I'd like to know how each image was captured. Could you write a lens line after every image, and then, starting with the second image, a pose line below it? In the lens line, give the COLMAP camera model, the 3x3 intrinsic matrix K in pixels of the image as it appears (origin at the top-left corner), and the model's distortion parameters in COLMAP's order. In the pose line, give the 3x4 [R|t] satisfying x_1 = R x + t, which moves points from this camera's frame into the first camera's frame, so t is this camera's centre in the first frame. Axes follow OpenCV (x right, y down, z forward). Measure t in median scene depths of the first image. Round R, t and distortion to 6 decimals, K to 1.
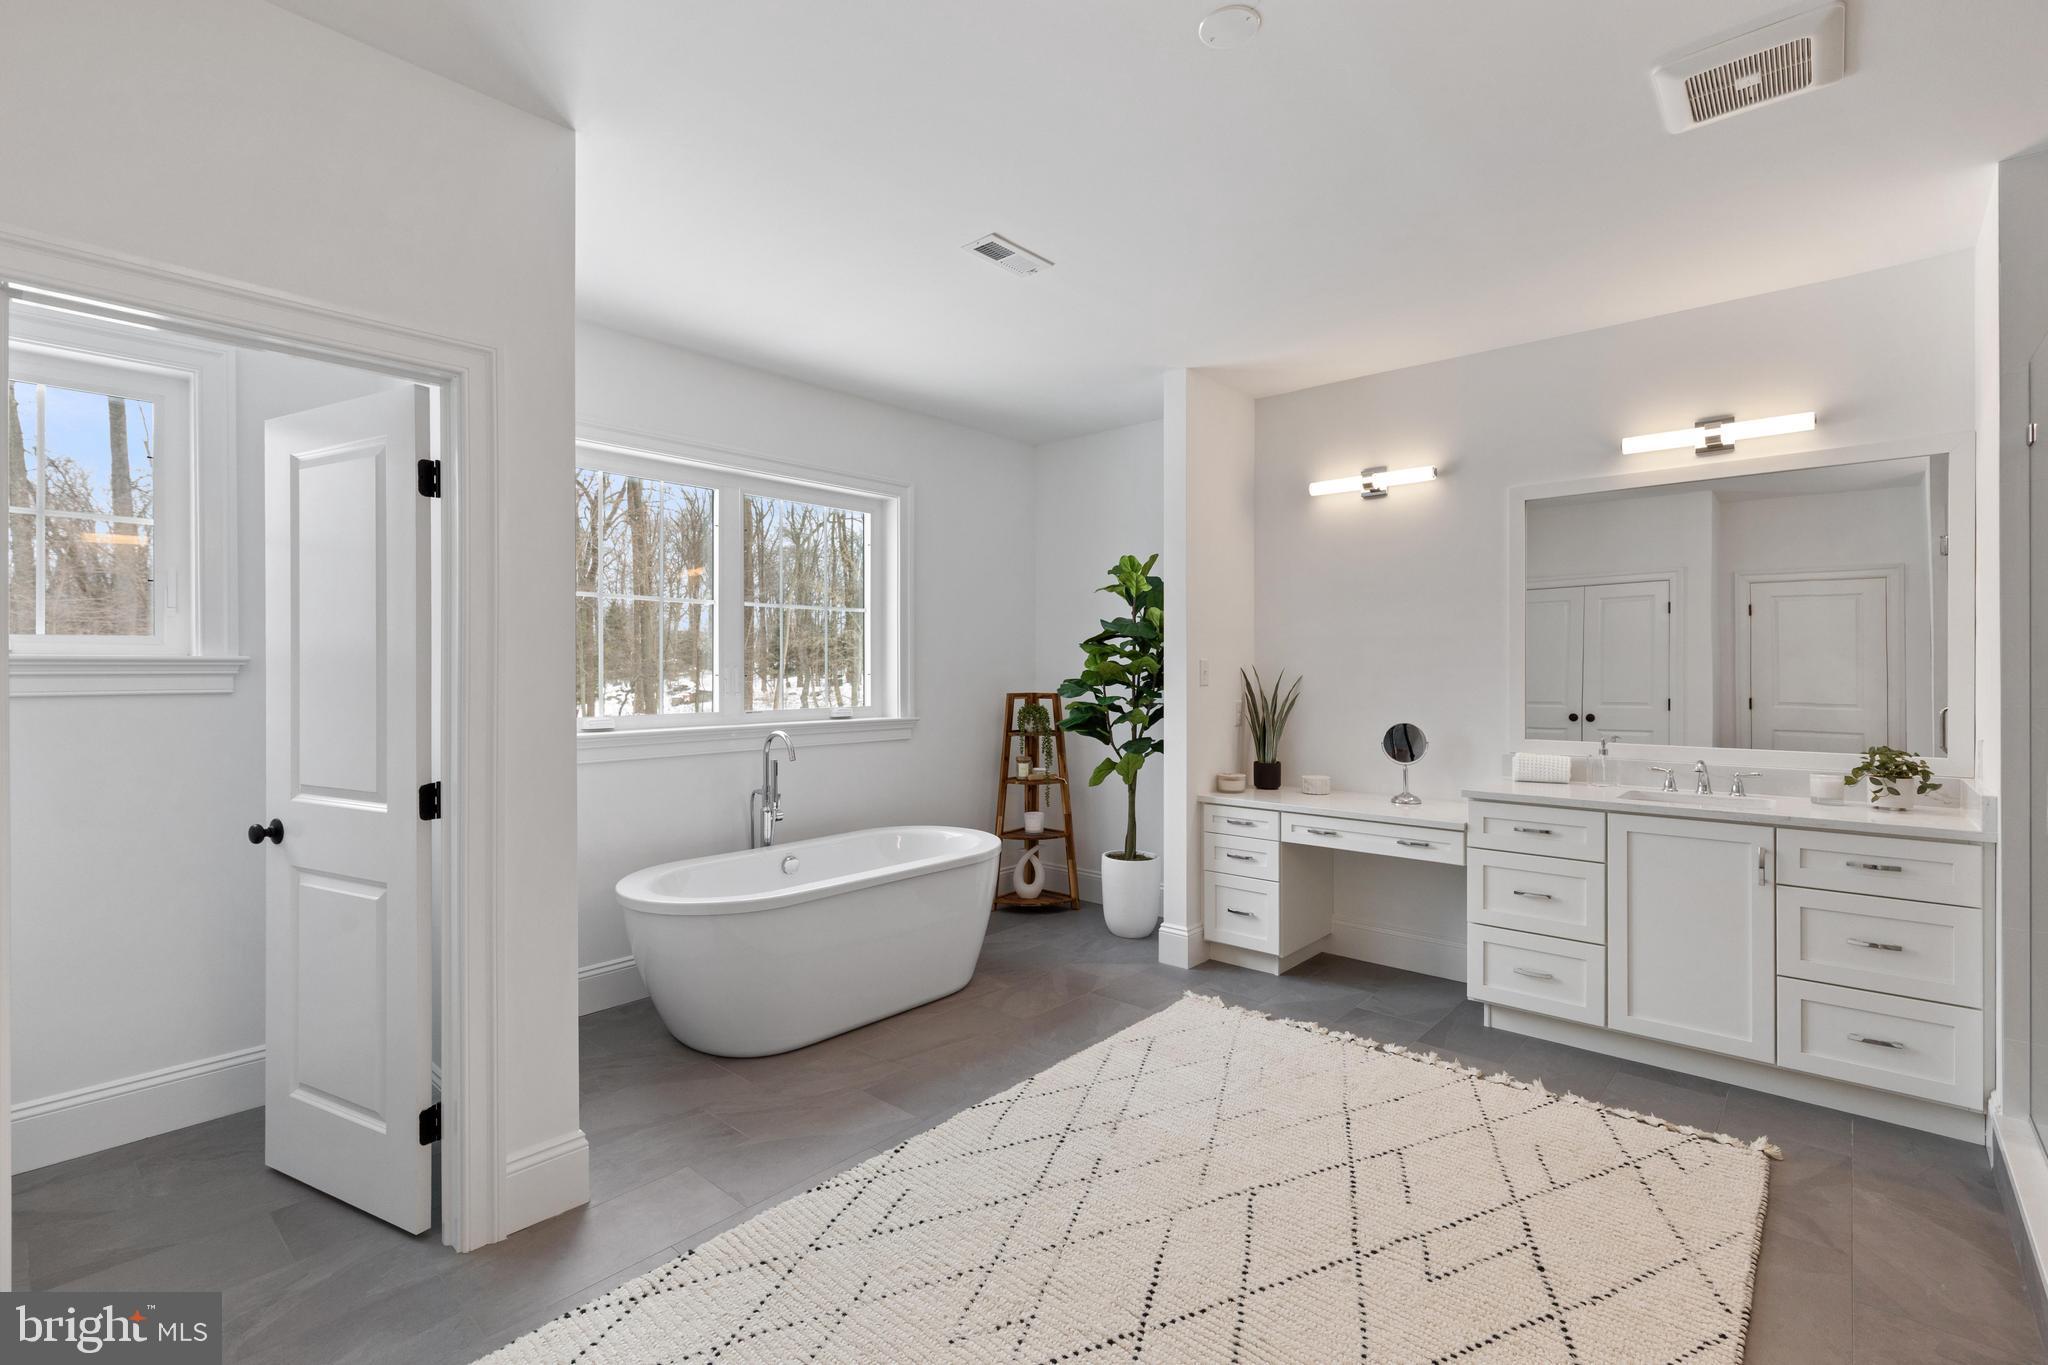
lens RADIAL K [[931.9, 0, 1026.5], [0, 931.9, 676.2], [0, 0, 1]] dist [0.002654, 0.000551]
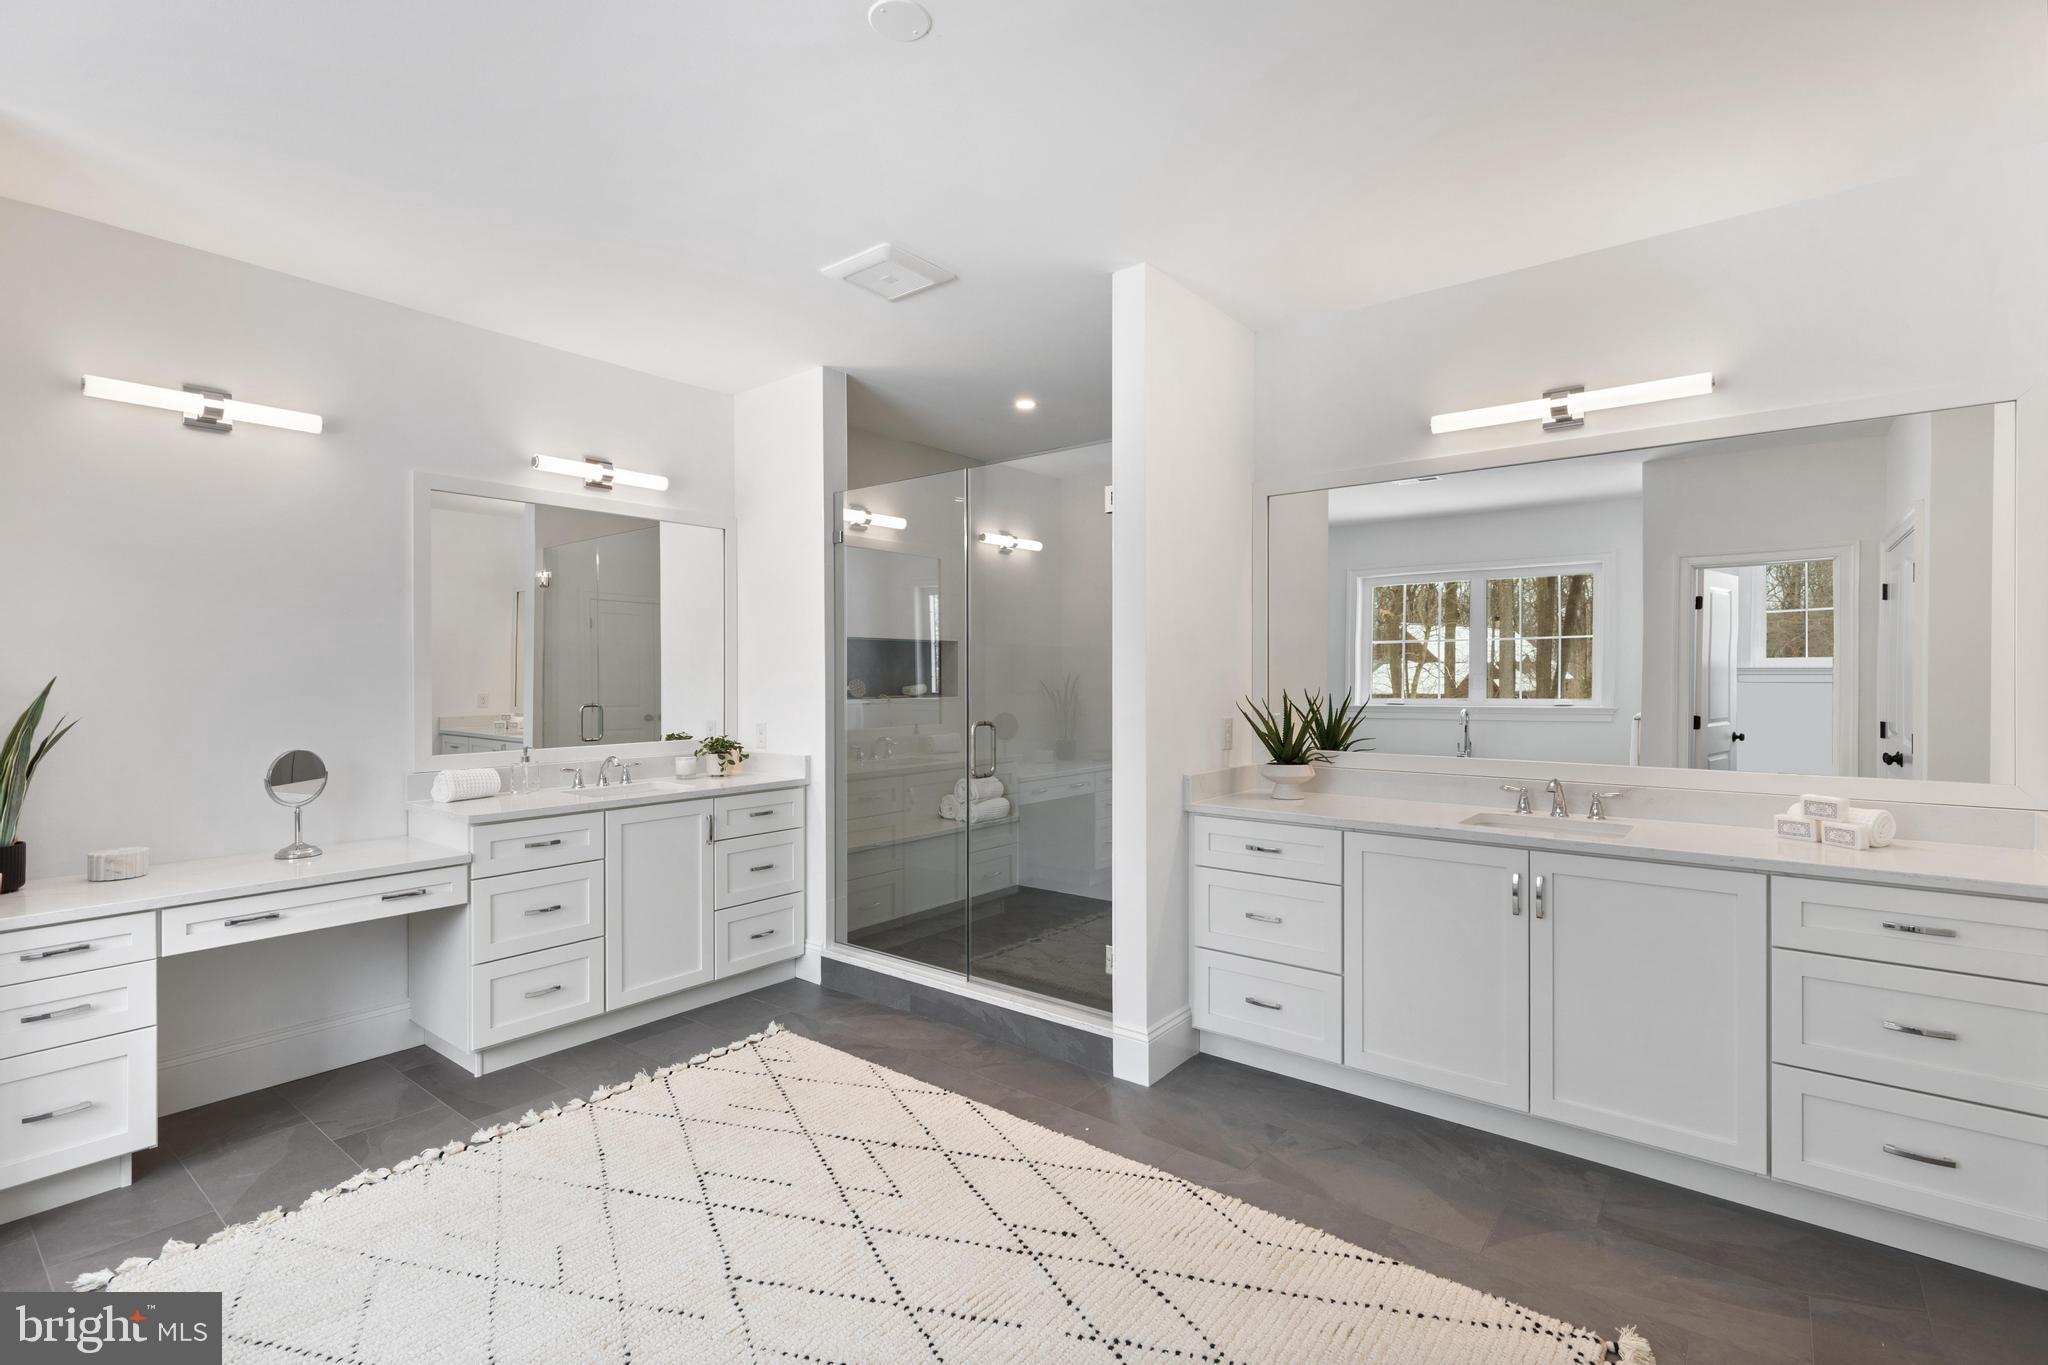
lens RADIAL K [[931.9, 0, 1030.6], [0, 931.9, 680.4], [0, 0, 1]] dist [0.002654, 0.000551]
pose [[-0.058019, -0.004968, 0.998303, -0.454951], [0.011684, 0.999916, 0.005655, -0.004034], [-0.998247, 0.011992, -0.057956, 0.548380]]
